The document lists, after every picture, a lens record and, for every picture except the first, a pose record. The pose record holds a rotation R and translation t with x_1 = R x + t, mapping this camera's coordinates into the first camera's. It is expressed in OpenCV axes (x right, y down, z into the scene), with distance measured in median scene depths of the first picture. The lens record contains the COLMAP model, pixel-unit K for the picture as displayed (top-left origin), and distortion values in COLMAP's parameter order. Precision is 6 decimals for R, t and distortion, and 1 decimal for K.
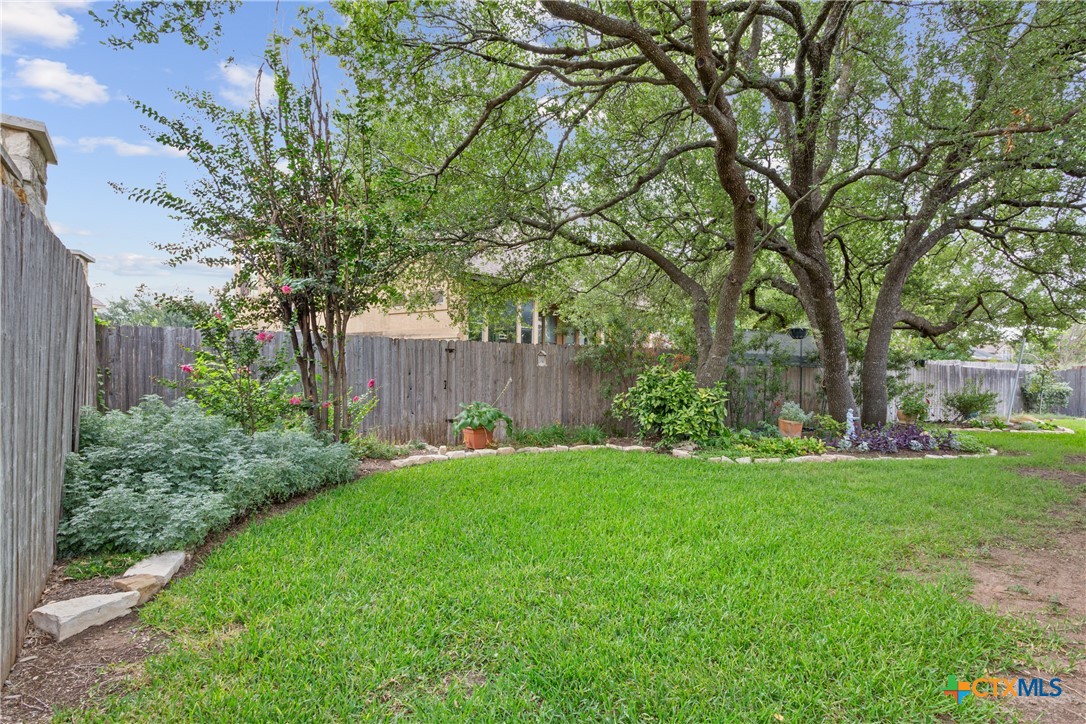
lens RADIAL K [[563.3, 0, 543.0], [0, 563.3, 362.0], [0, 0, 1]] dist [0.000367, 0.000119]
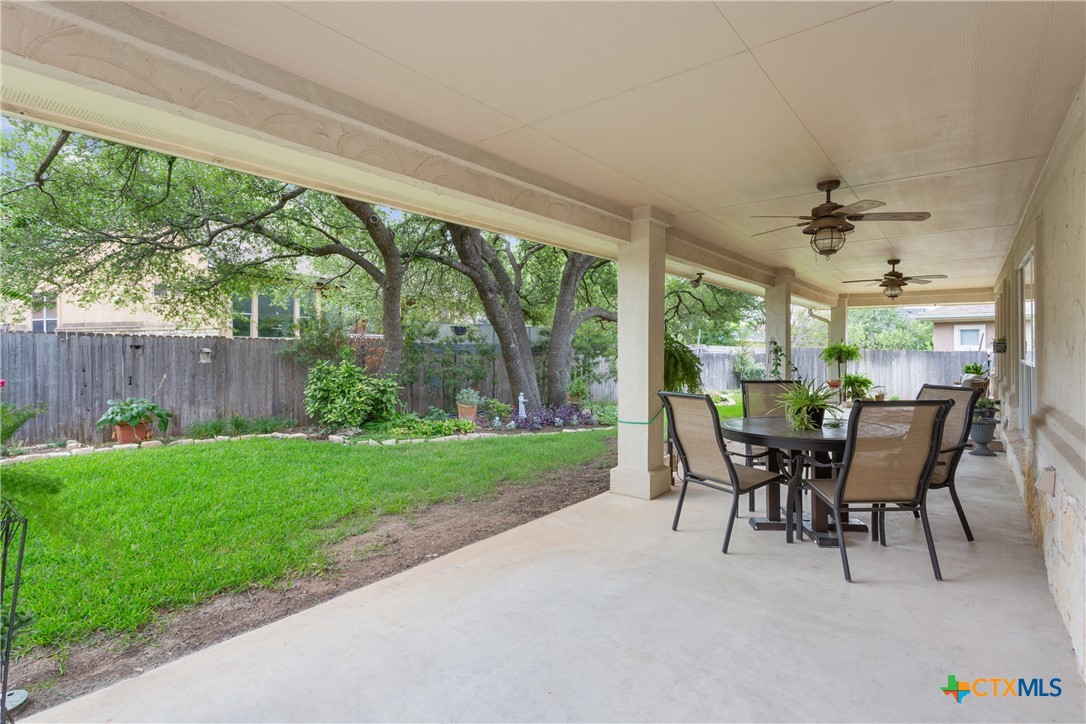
lens RADIAL K [[550.1, 0, 543.1], [0, 550.1, 332.0], [0, 0, 1]] dist [0.000863, 0.000256]
pose [[0.972797, -0.003484, 0.231635, 0.333962], [0.008679, 0.999733, -0.021412, -0.020324], [-0.231499, 0.022840, 0.972567, -0.146811]]
